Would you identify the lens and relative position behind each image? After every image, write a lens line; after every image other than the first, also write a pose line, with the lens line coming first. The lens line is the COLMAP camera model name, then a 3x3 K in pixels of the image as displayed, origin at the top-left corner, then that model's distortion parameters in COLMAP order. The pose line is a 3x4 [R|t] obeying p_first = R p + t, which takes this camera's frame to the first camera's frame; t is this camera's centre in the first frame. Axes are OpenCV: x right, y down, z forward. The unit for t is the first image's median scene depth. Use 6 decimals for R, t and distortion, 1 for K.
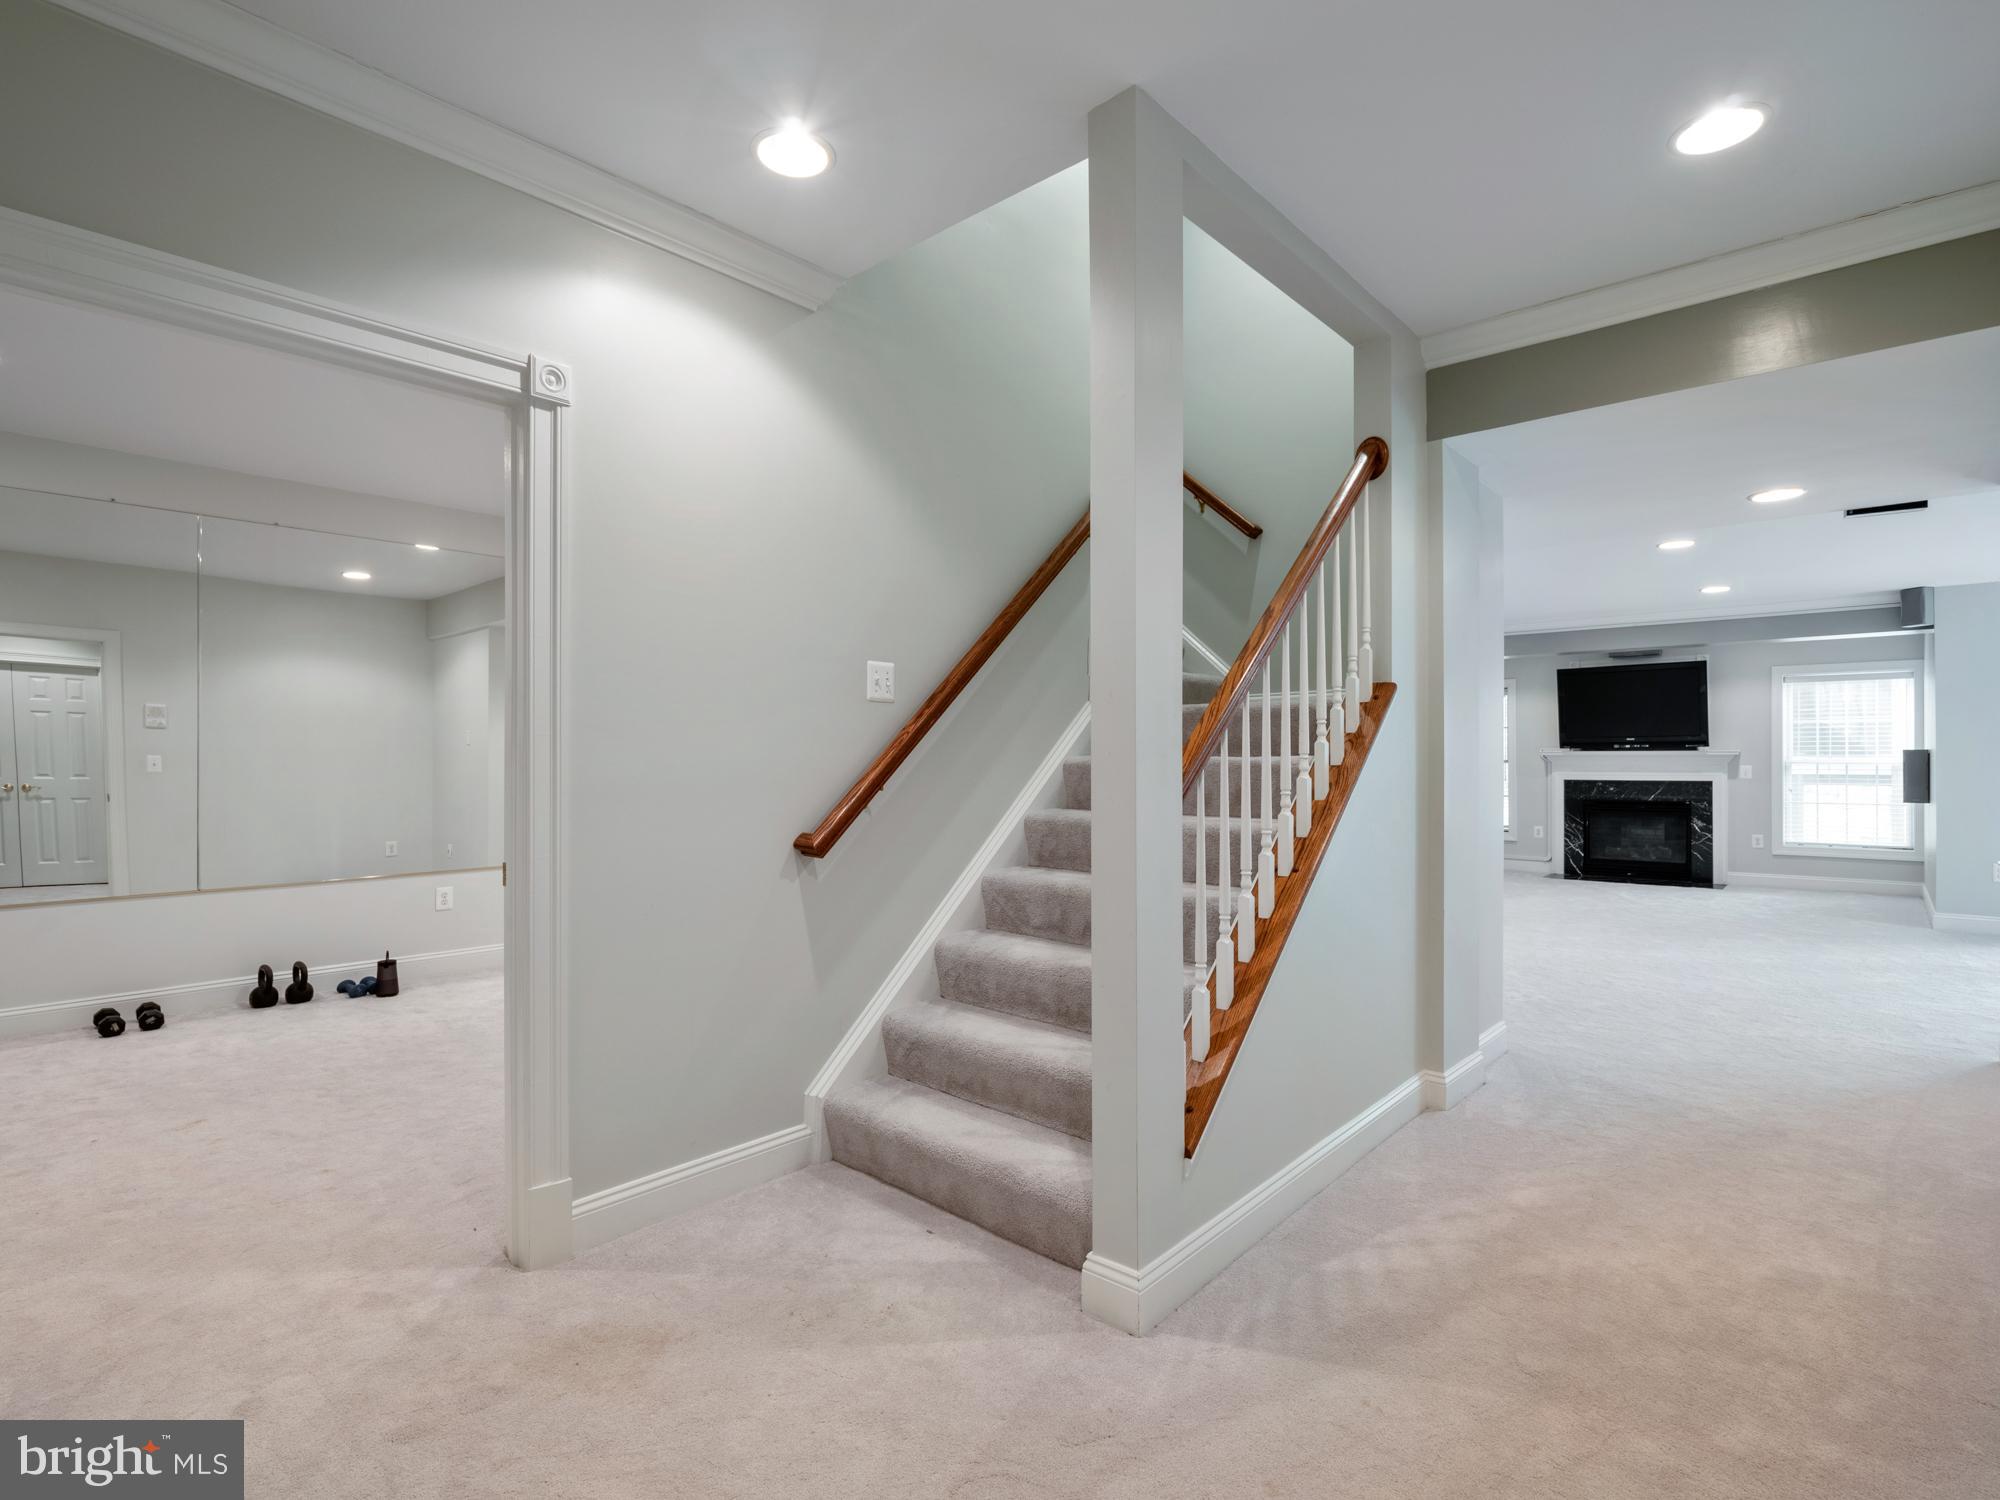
lens RADIAL K [[983.7, 0, 1005.4], [0, 983.7, 753.4], [0, 0, 1]] dist [-0.002516, -0.010589]
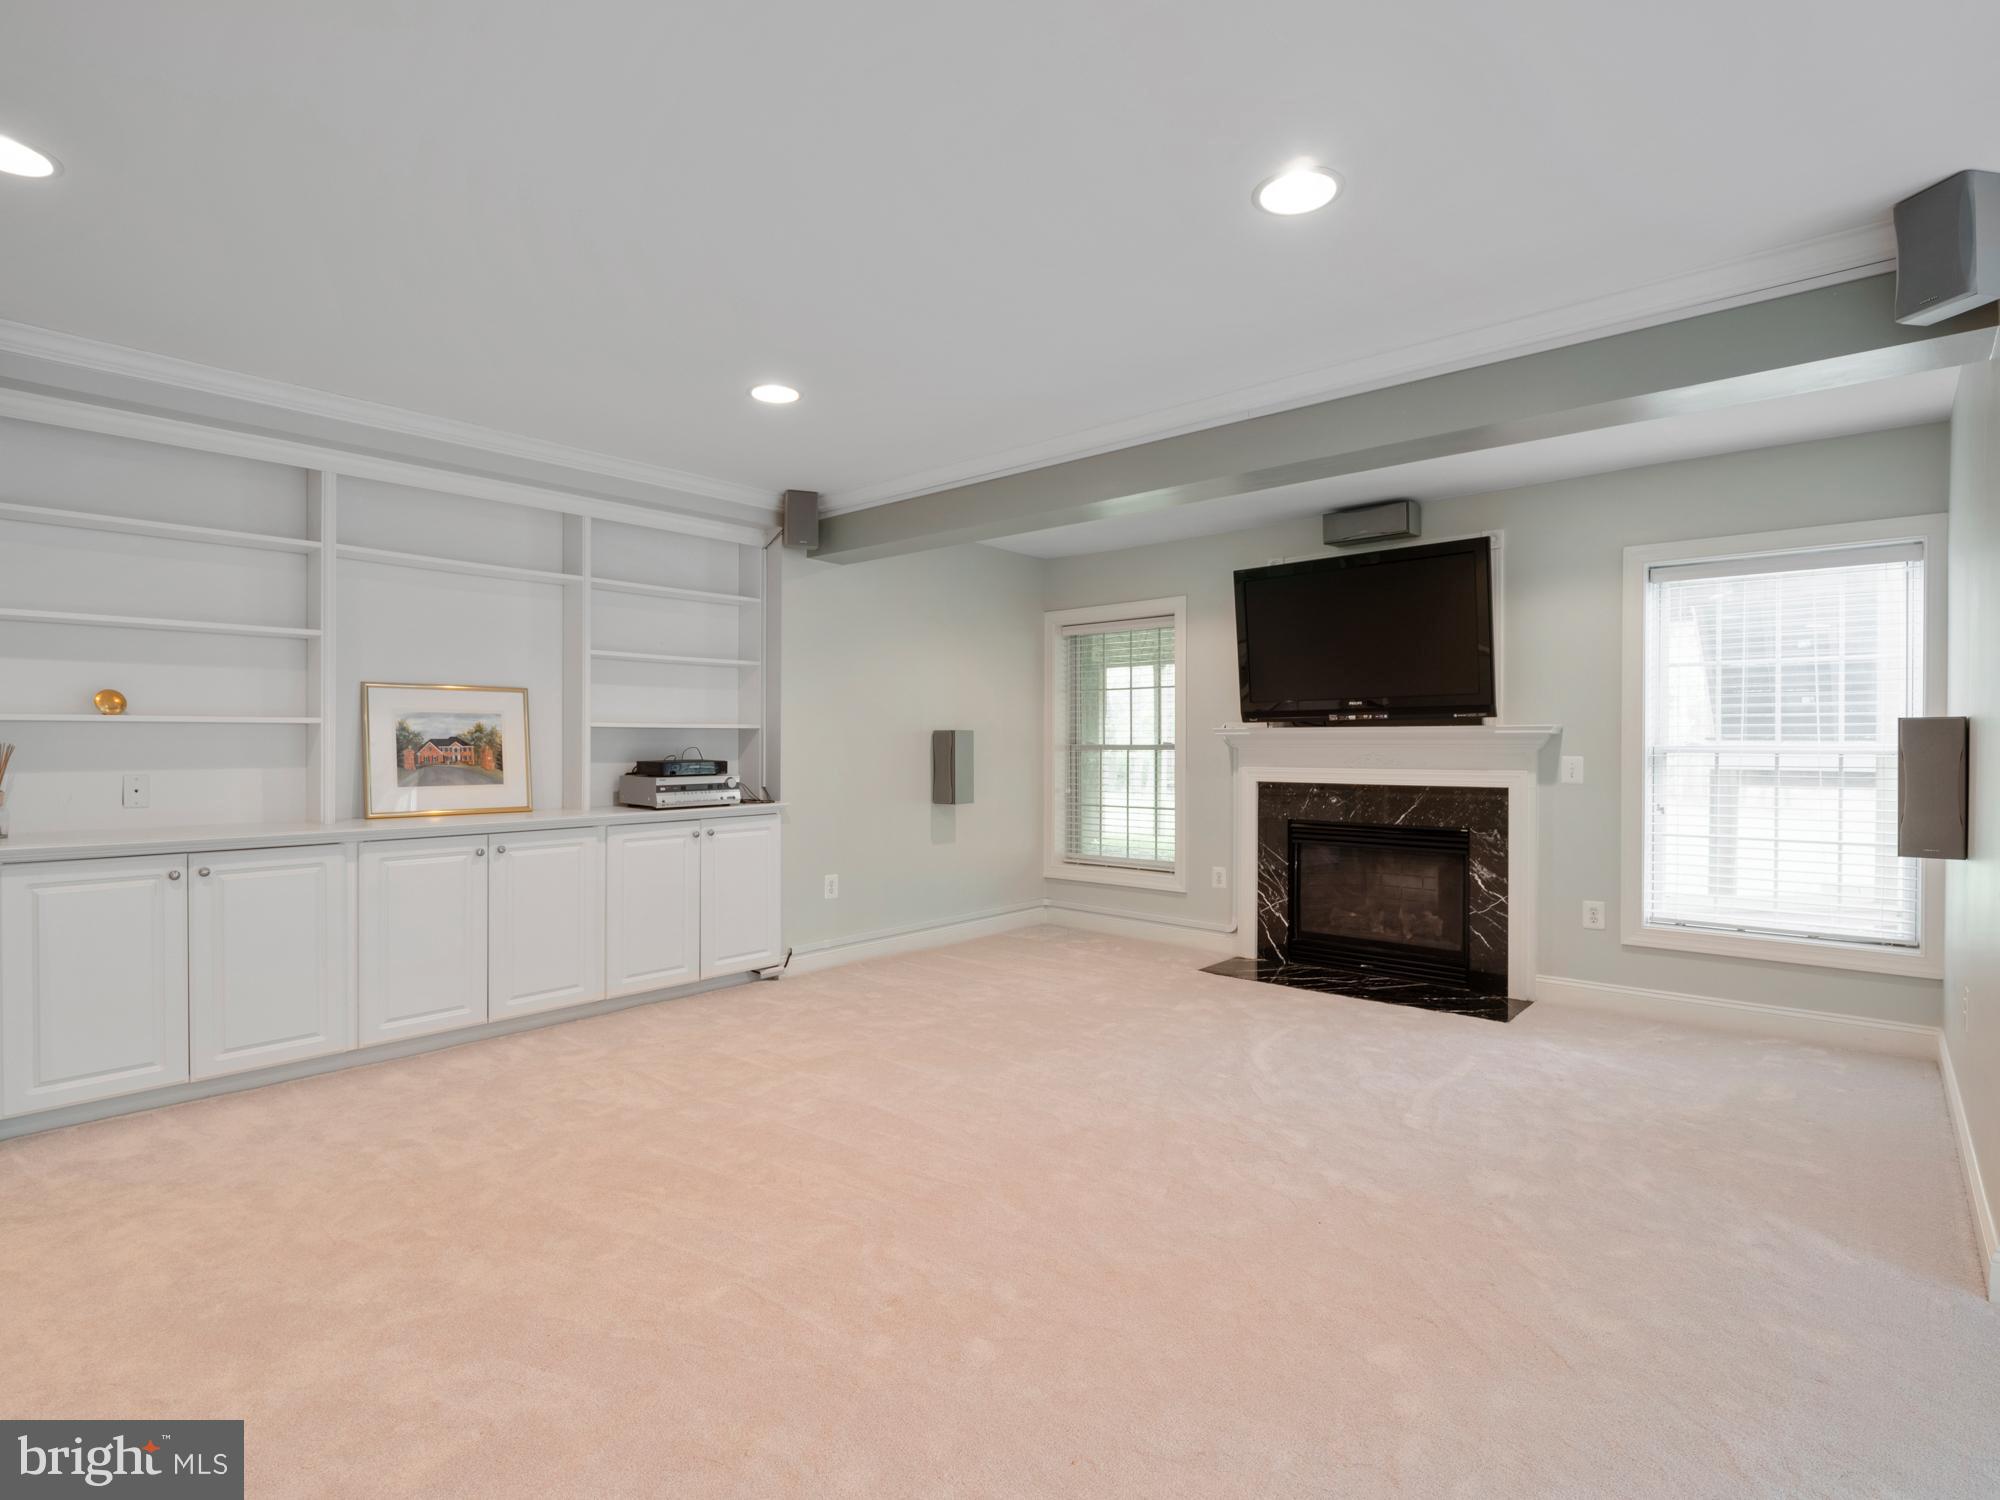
lens RADIAL K [[993.1, 0, 980.9], [0, 993.1, 745.8], [0, 0, 1]] dist [0.000181, -0.018749]
pose [[0.999943, 0.002139, -0.010500, 0.460678], [-0.002082, 0.999983, 0.005434, 0.005170], [0.010511, -0.005412, 0.999930, 0.498518]]
